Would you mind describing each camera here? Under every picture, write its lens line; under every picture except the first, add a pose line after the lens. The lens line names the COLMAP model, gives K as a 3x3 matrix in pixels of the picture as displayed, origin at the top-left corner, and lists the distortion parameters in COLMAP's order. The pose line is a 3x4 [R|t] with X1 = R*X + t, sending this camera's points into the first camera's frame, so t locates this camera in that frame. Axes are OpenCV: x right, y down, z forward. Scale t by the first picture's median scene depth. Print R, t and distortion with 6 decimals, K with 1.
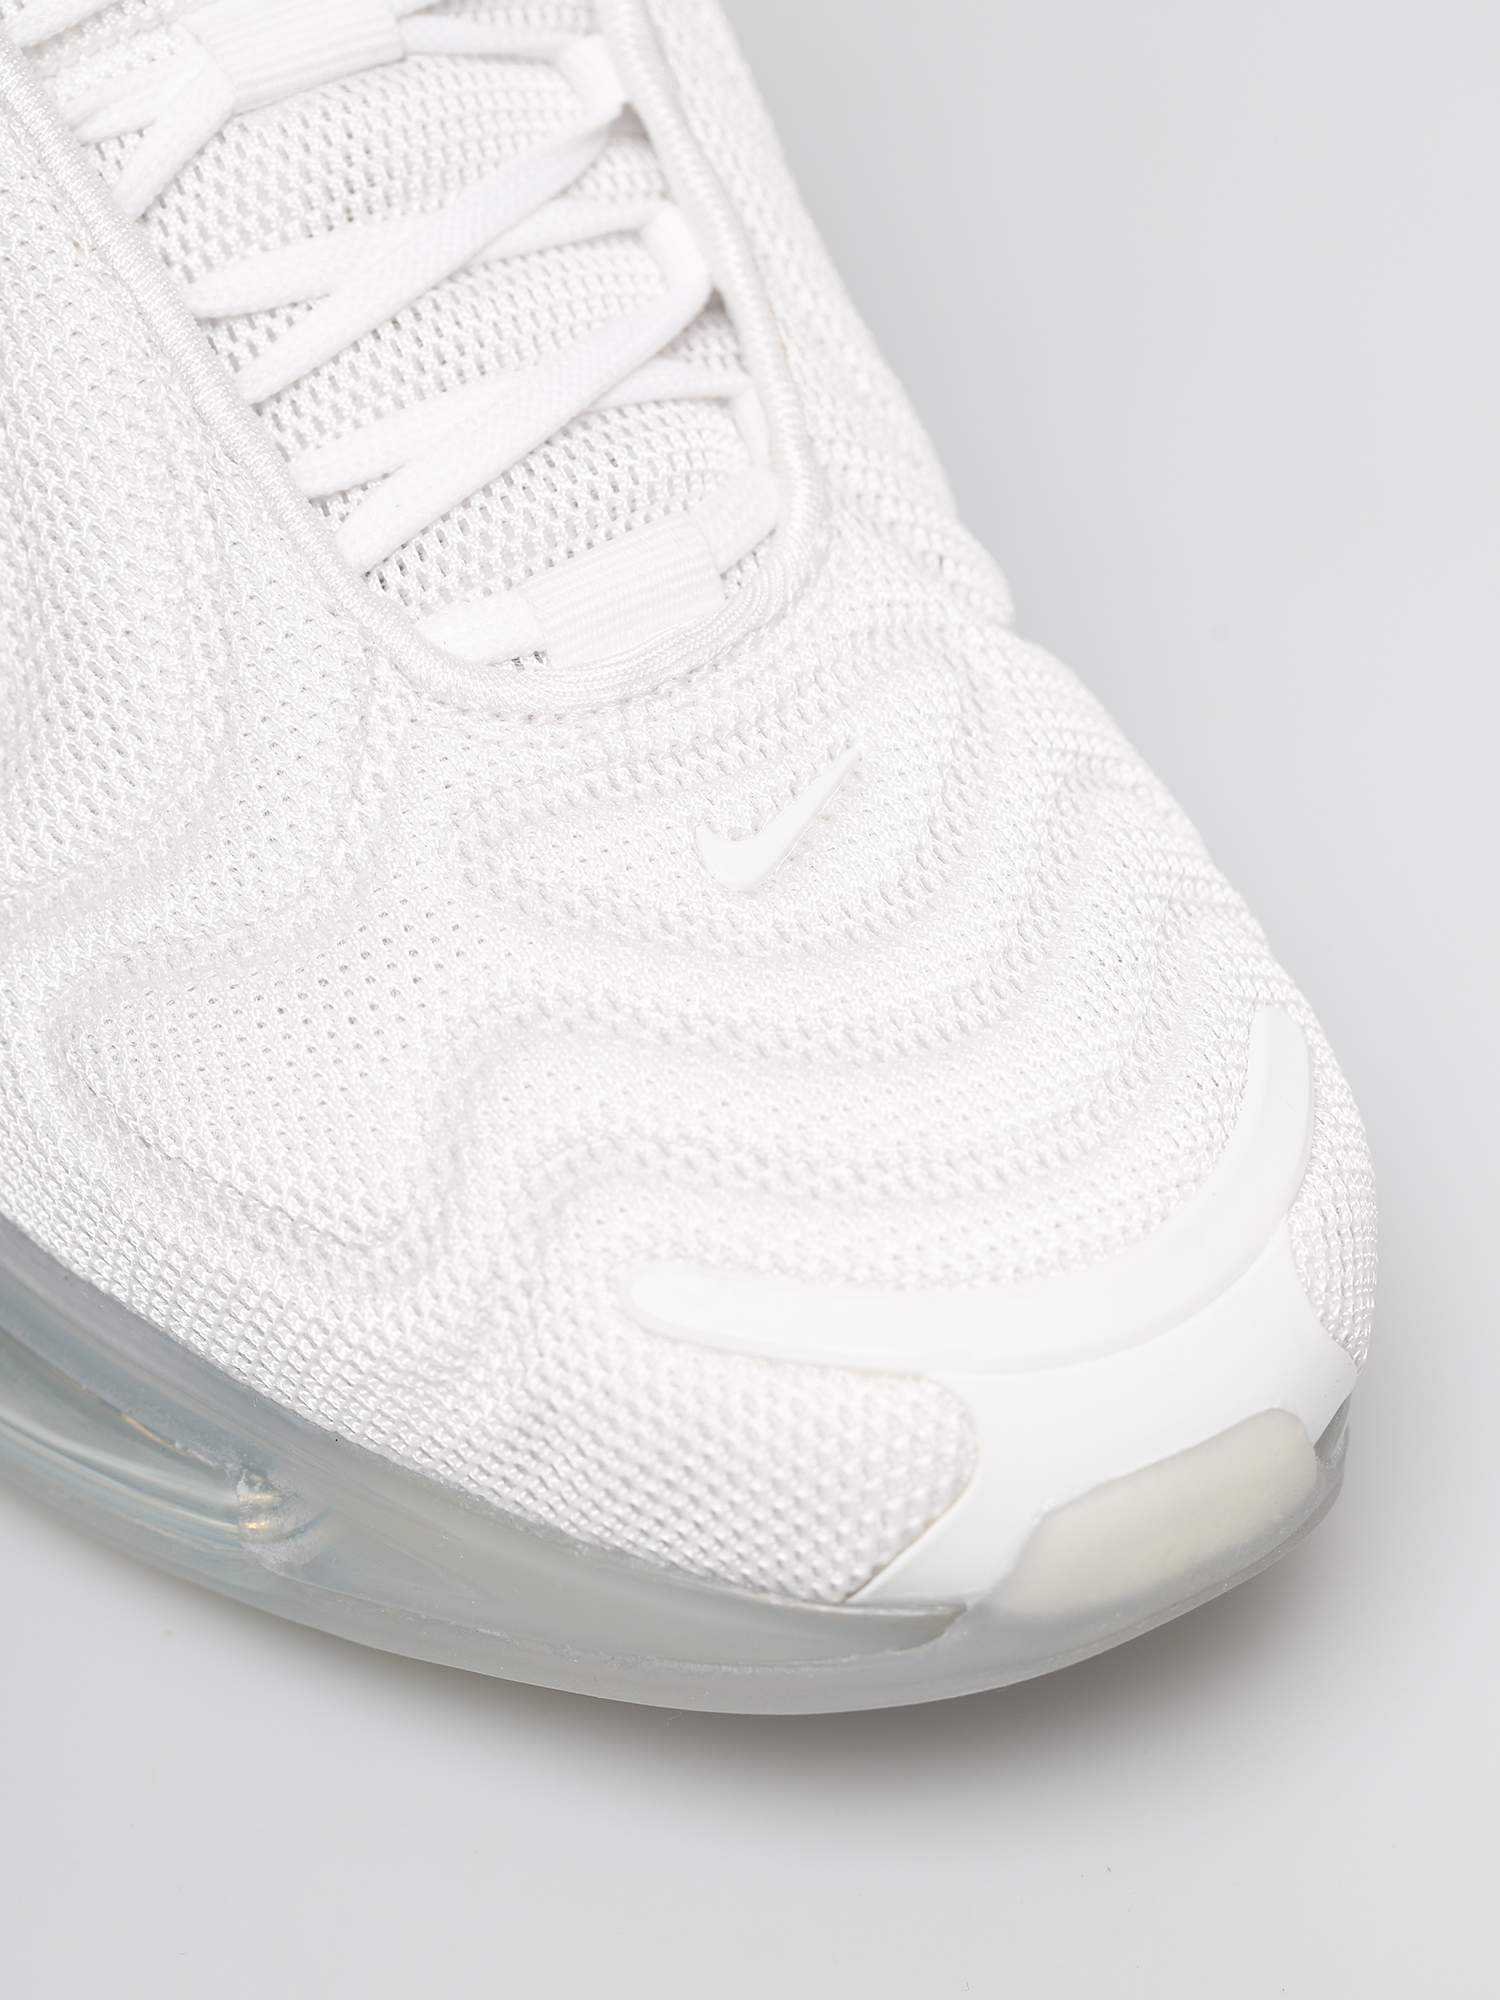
lens RADIAL K [[6803.8, 0, 750.3], [0, 6803.8, 998.4], [0, 0, 1]] dist [-0.102231, 0.000000]
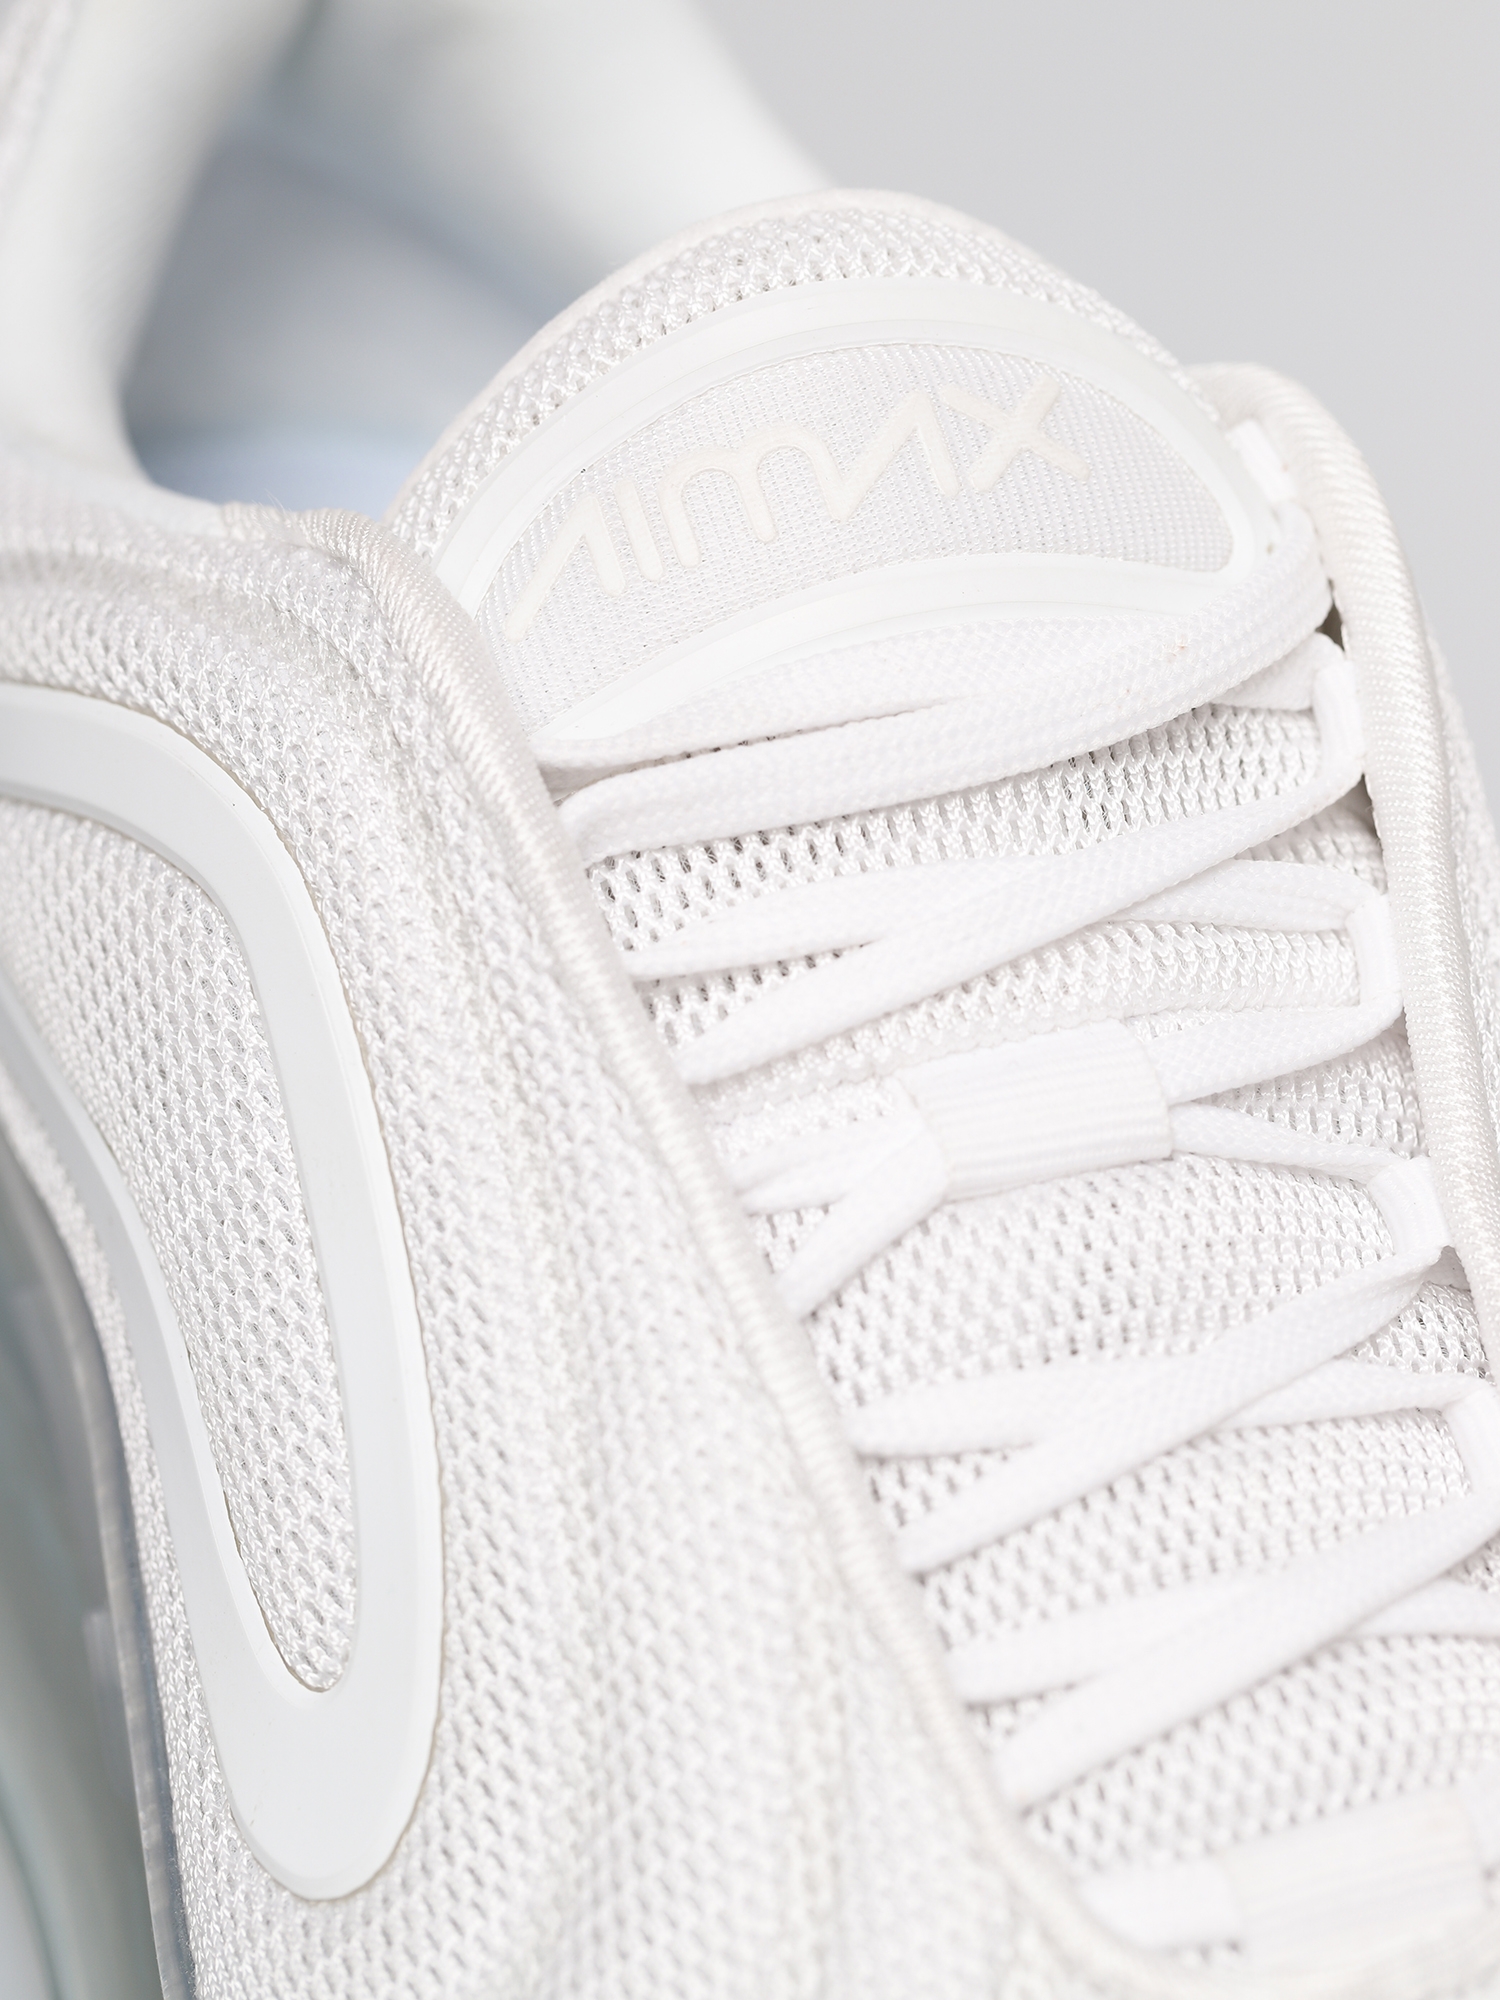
lens RADIAL K [[6803.8, 0, 752.4], [0, 6803.8, 998.8], [0, 0, 1]] dist [-0.102231, 0.000000]
pose [[0.982533, 0.120859, -0.141500, 0.010748], [-0.141047, 0.979676, -0.142623, -0.037734], [0.121386, 0.160090, 0.979610, 0.222079]]
